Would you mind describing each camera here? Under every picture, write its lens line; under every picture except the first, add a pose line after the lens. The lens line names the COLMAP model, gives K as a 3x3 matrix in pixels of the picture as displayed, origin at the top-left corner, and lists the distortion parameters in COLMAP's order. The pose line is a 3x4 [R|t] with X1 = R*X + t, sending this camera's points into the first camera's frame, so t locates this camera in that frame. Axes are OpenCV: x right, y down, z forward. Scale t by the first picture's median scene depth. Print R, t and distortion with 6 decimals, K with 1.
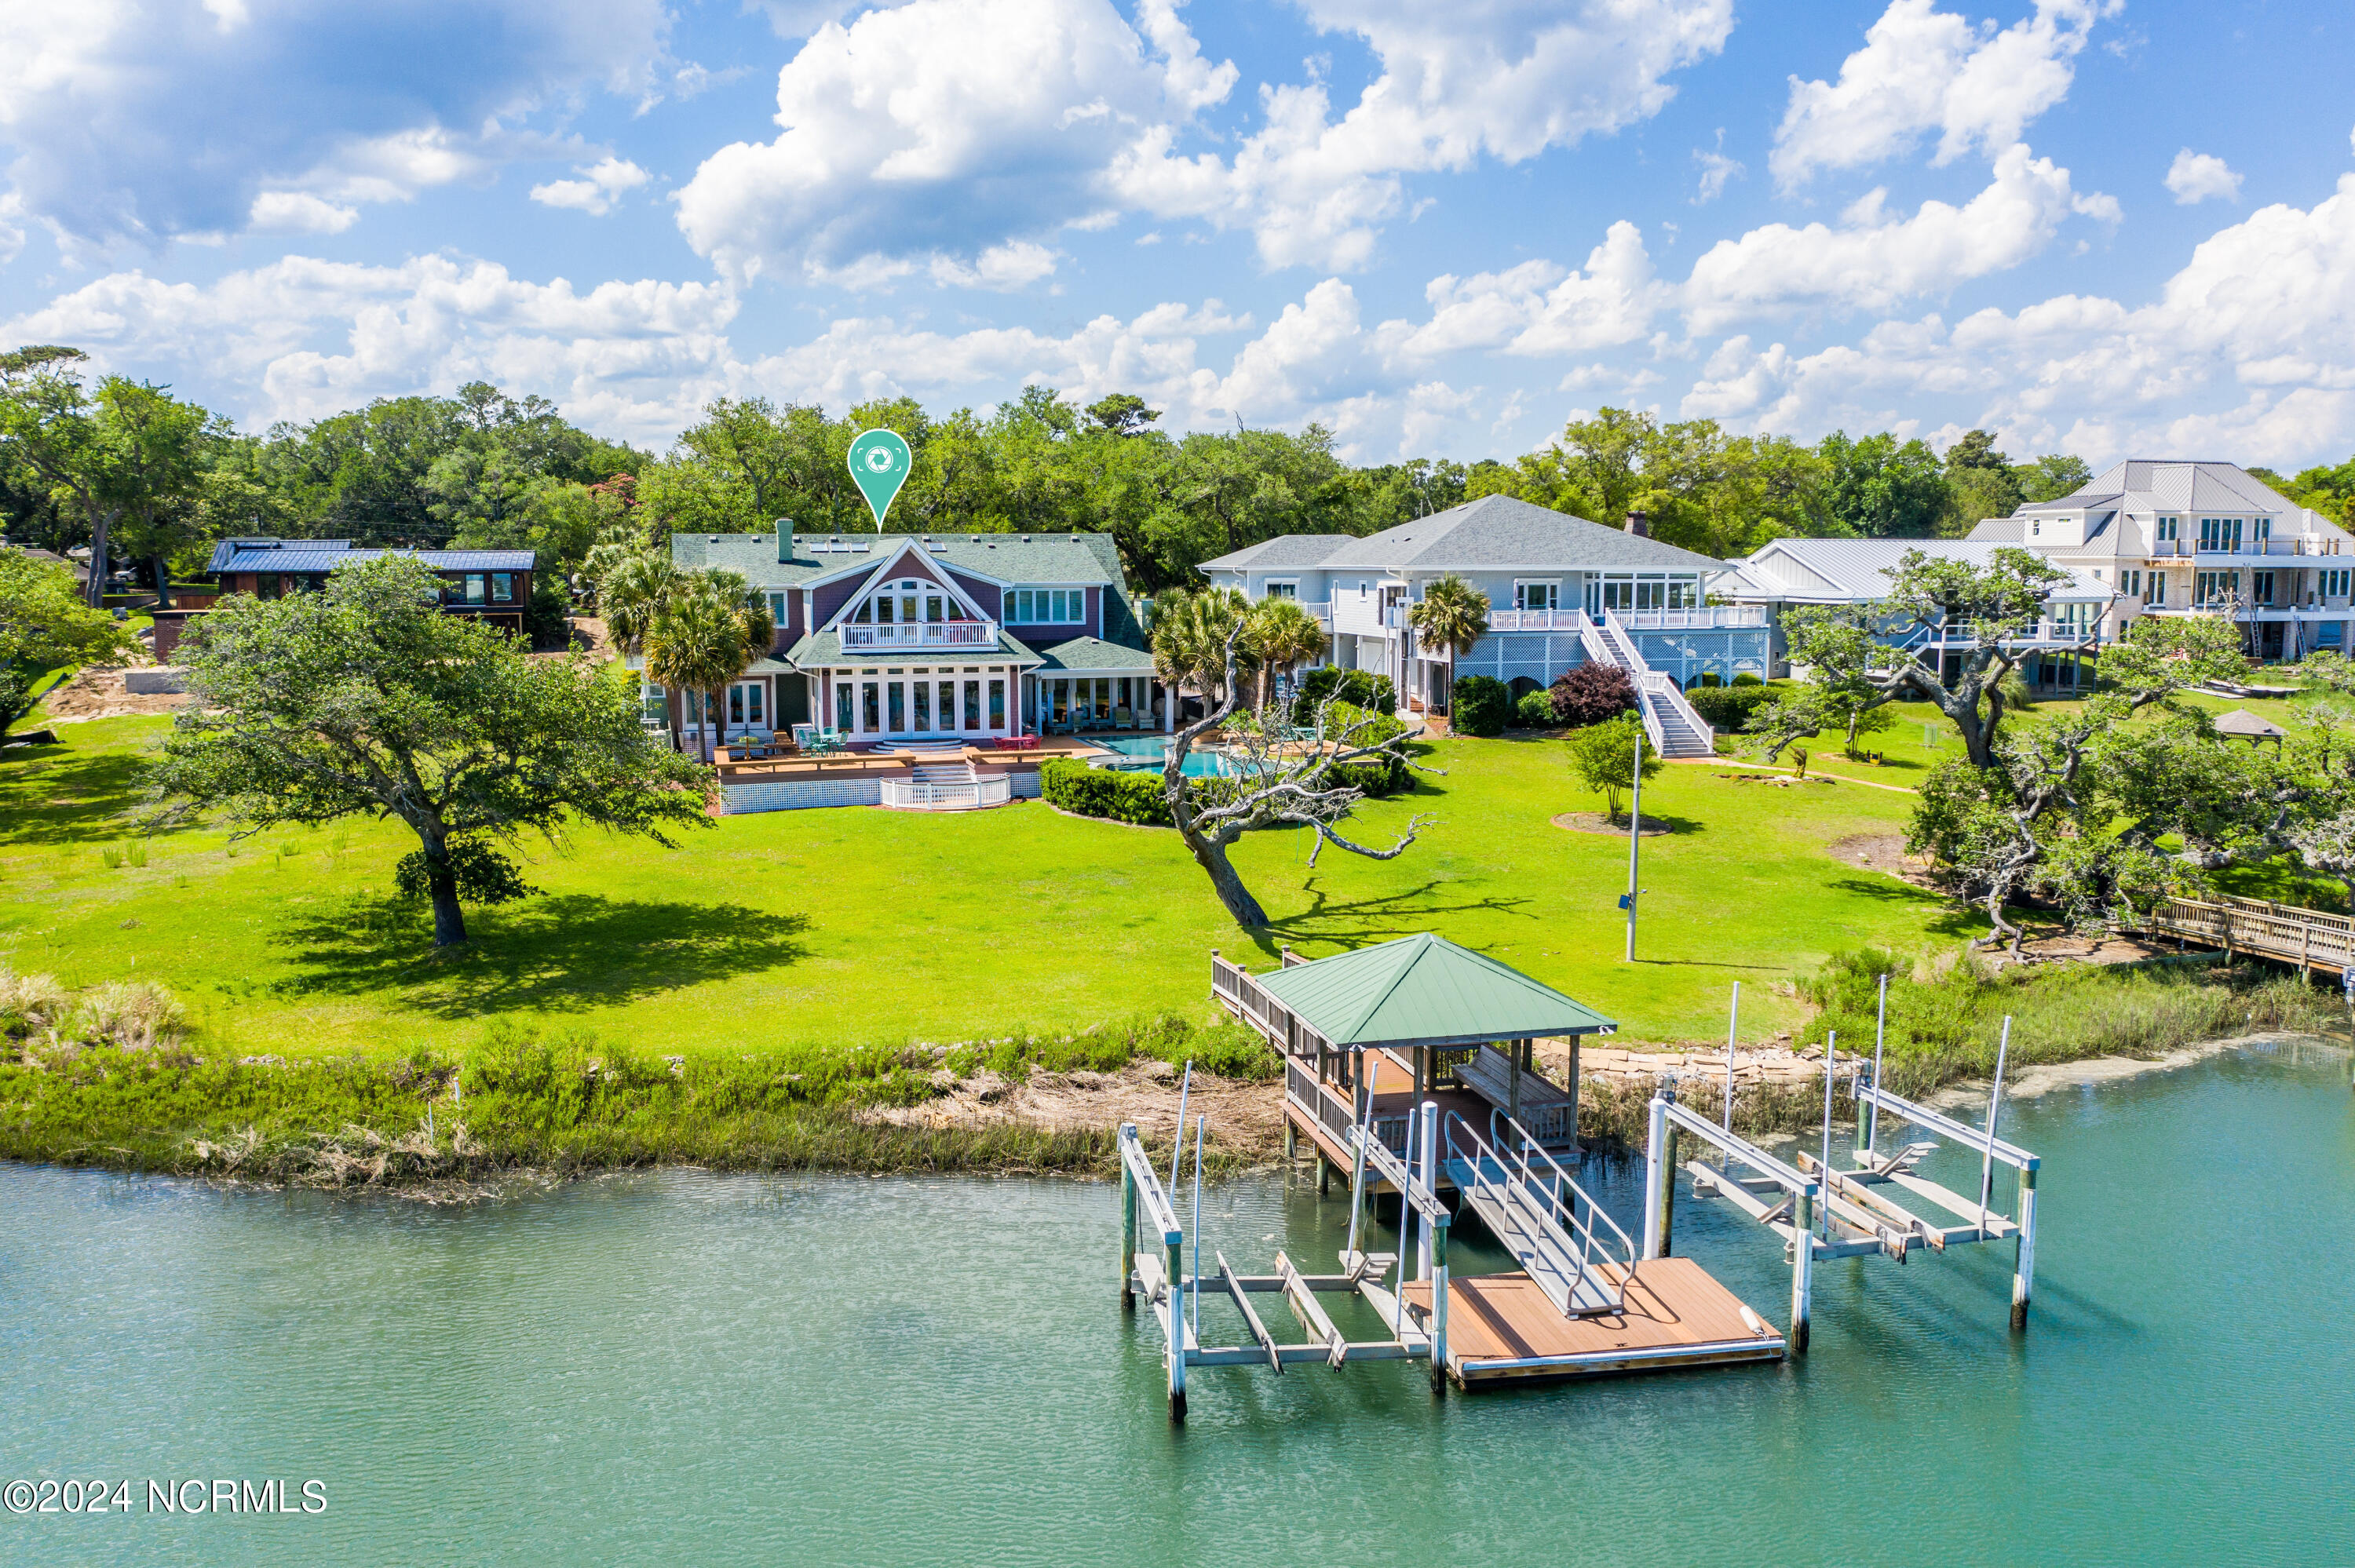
lens RADIAL K [[1832.6, 0, 1176.9], [0, 1832.6, 782.1], [0, 0, 1]] dist [-0.024097, -0.005763]
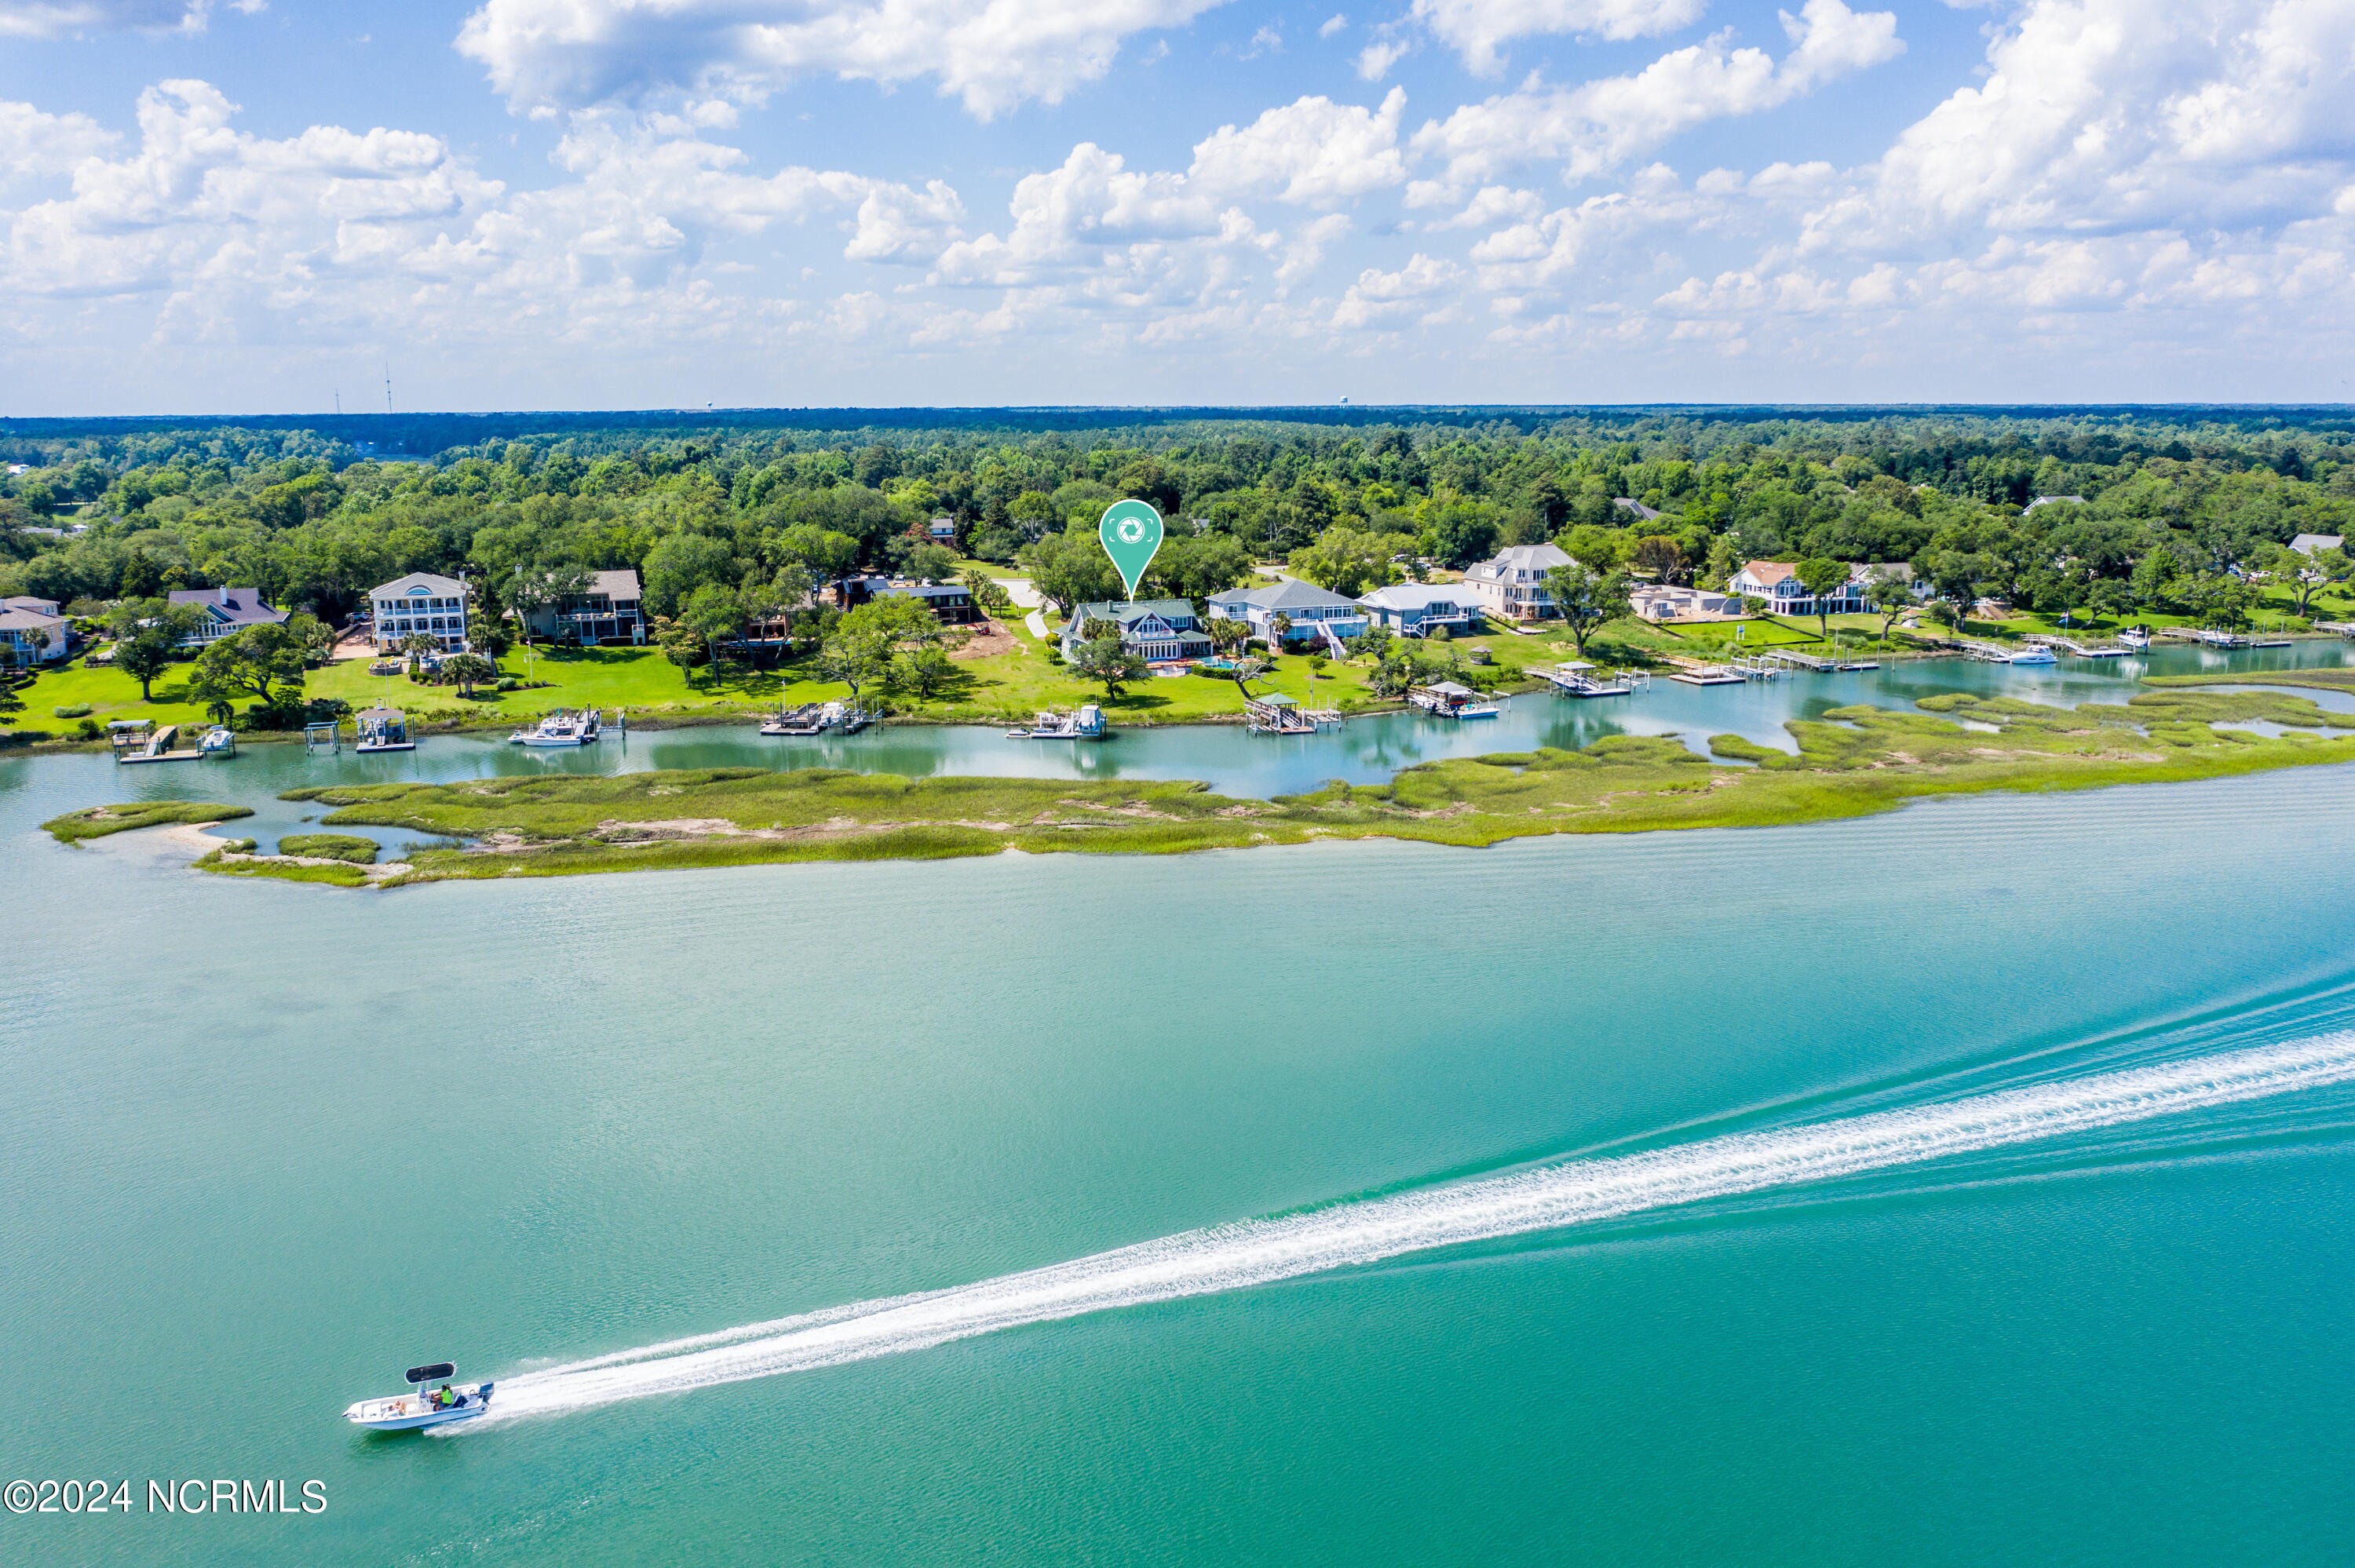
lens RADIAL K [[1832.6, 0, 1176.7], [0, 1832.6, 784.8], [0, 0, 1]] dist [-0.024097, -0.005763]
pose [[0.996062, -0.022551, 0.085748, -0.412605], [0.015430, 0.996445, 0.082822, -0.075322], [-0.087311, -0.081173, 0.992868, -2.852217]]
